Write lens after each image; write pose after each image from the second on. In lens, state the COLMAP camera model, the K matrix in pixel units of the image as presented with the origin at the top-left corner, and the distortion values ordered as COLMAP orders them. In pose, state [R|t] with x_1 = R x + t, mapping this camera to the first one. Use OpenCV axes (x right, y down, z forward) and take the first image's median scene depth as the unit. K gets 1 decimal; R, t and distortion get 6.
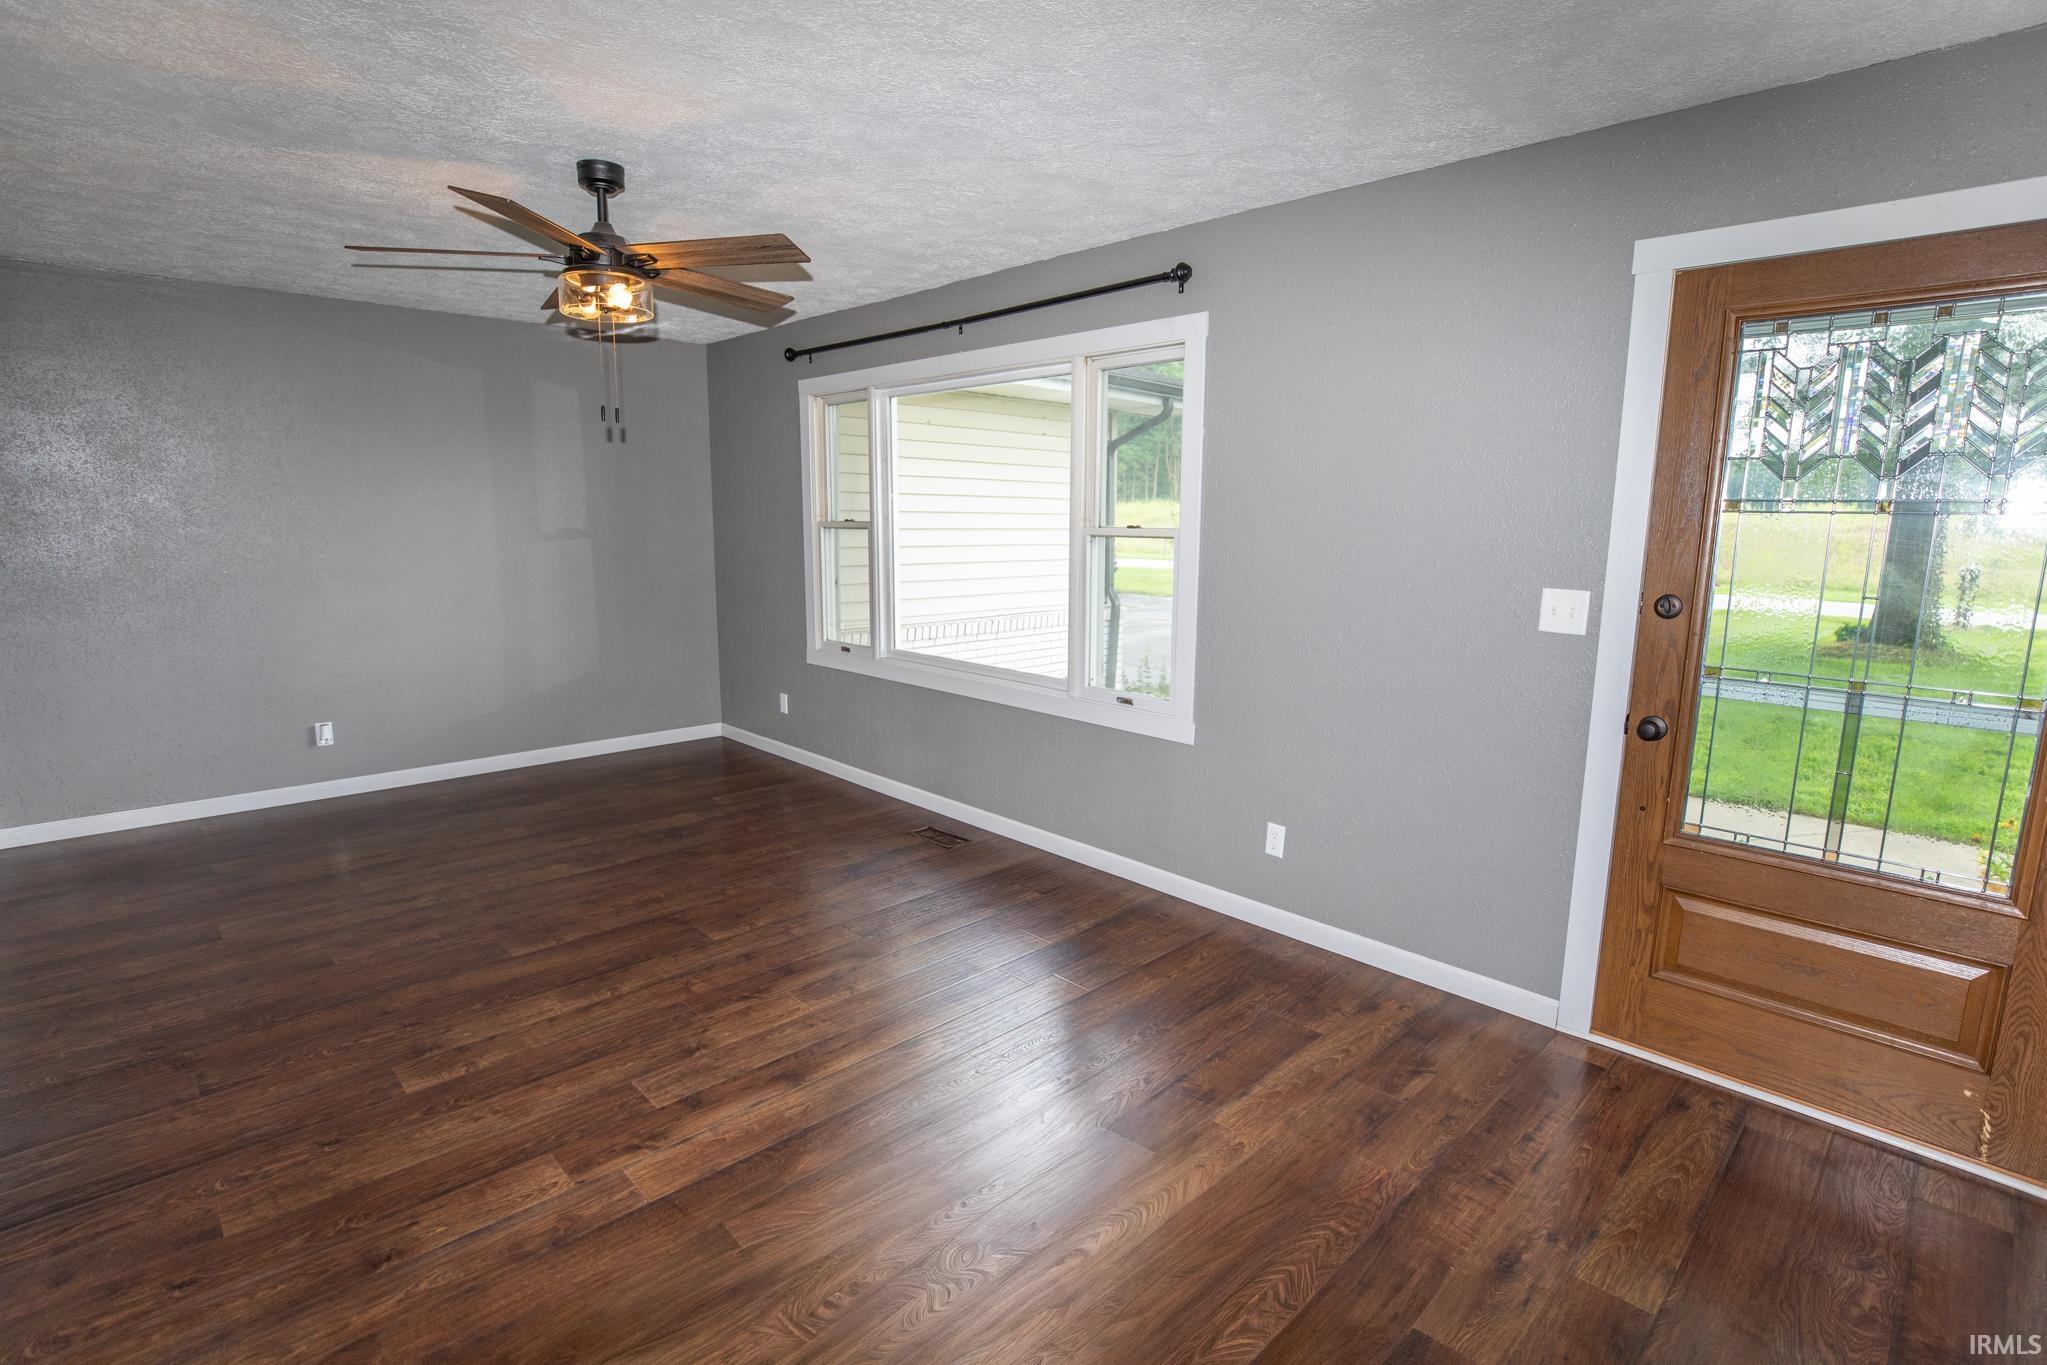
lens RADIAL K [[951.2, 0, 1006.2], [0, 951.2, 674.6], [0, 0, 1]] dist [-0.034579, 0.008177]
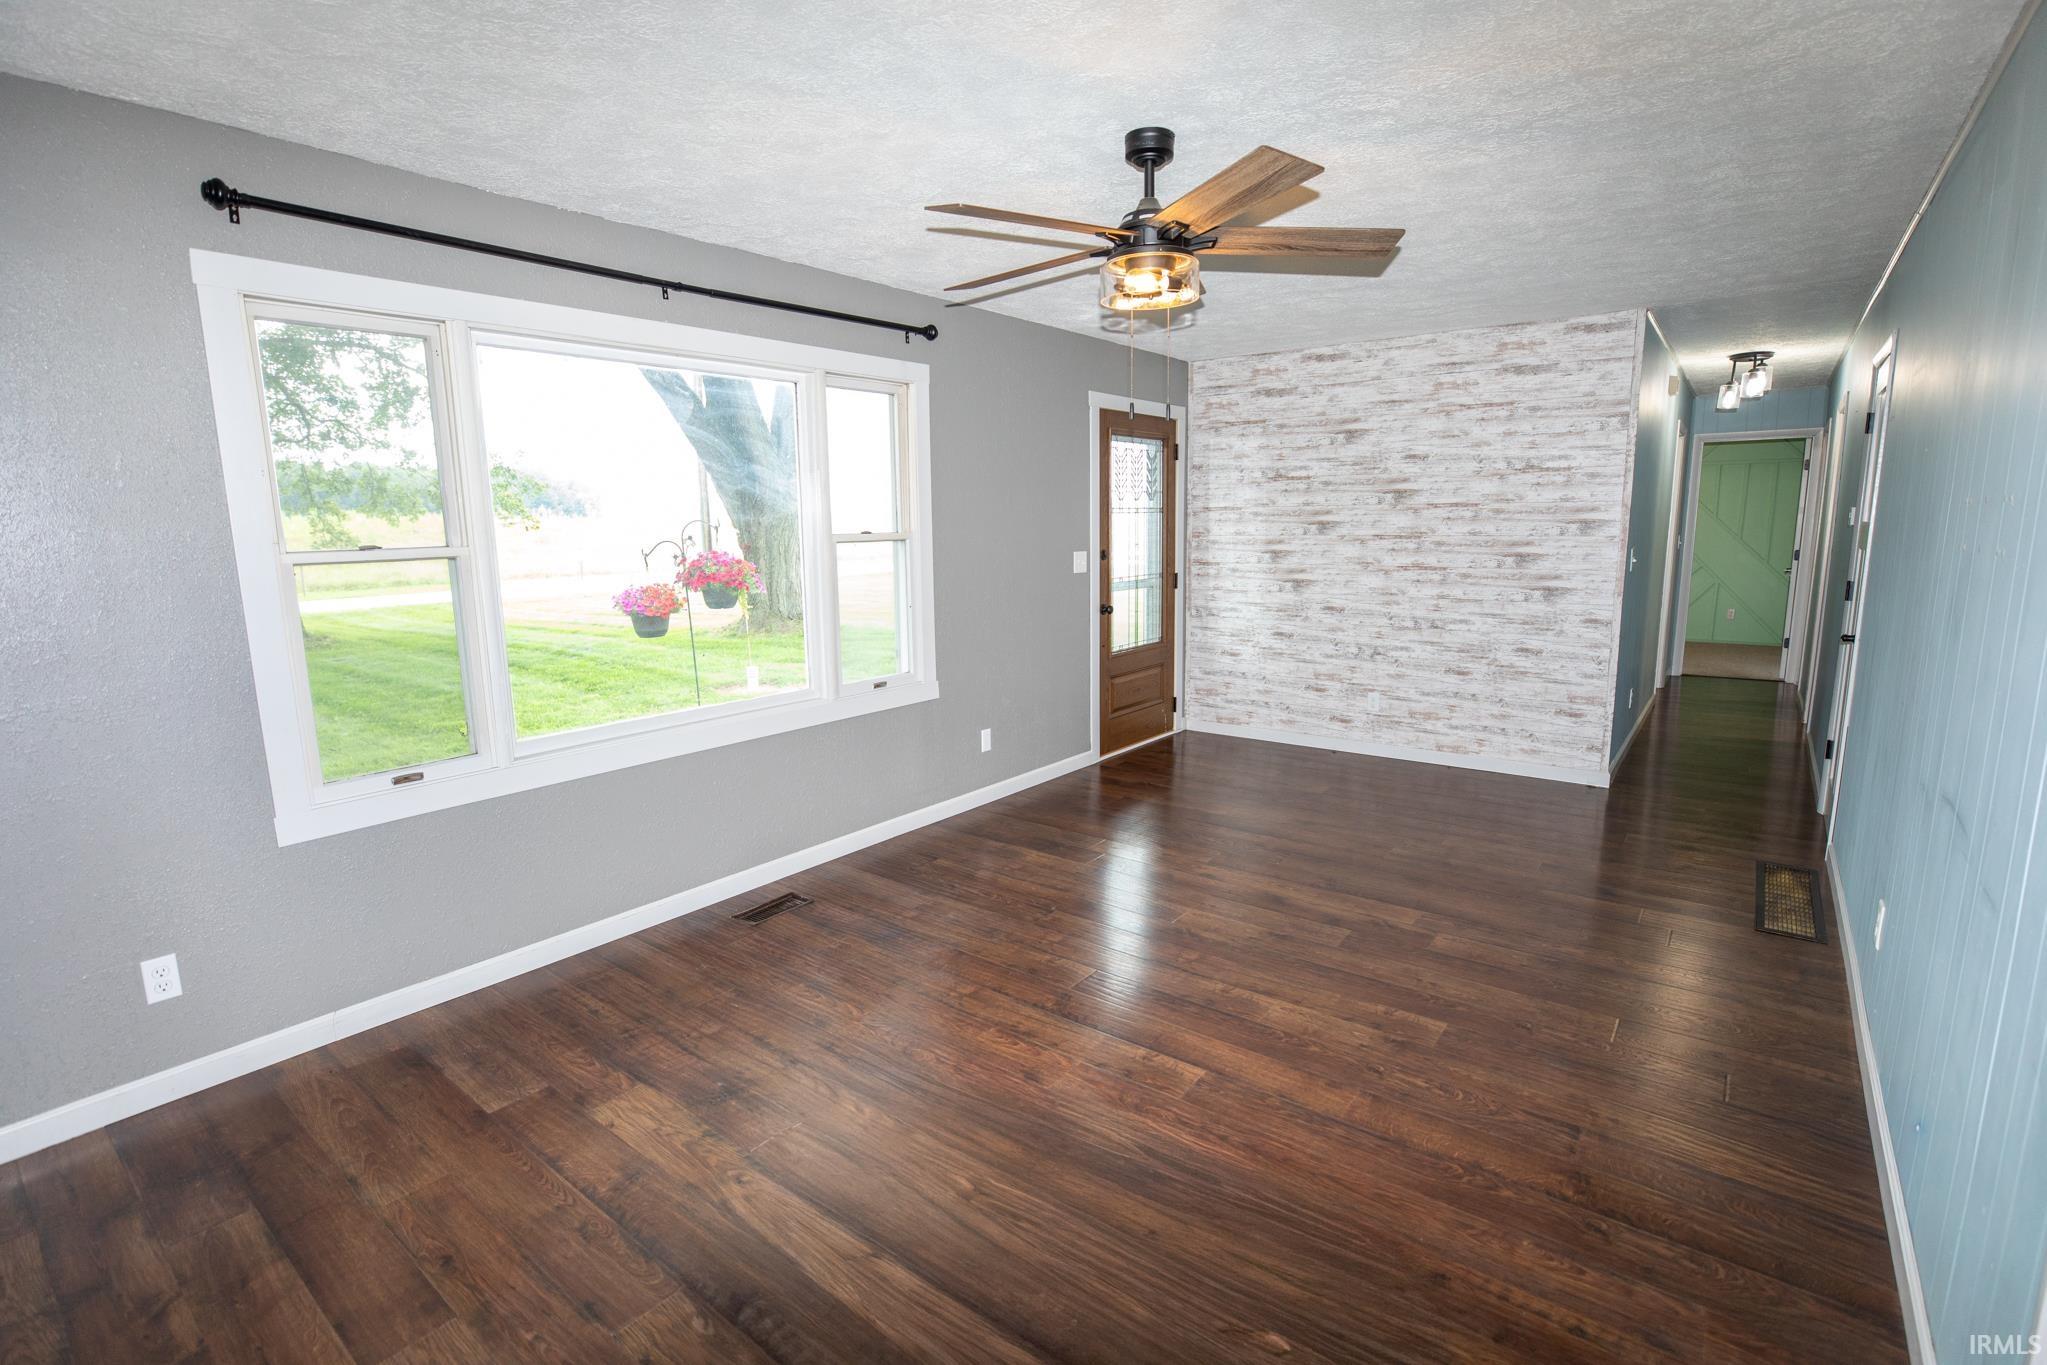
lens RADIAL K [[951.2, 0, 1004.3], [0, 951.2, 686.9], [0, 0, 1]] dist [-0.034579, 0.008177]
pose [[-0.122734, -0.178812, 0.976198, -1.454169], [0.175942, 0.964134, 0.198723, -0.244906], [-0.976719, 0.196144, -0.086871, 1.386073]]
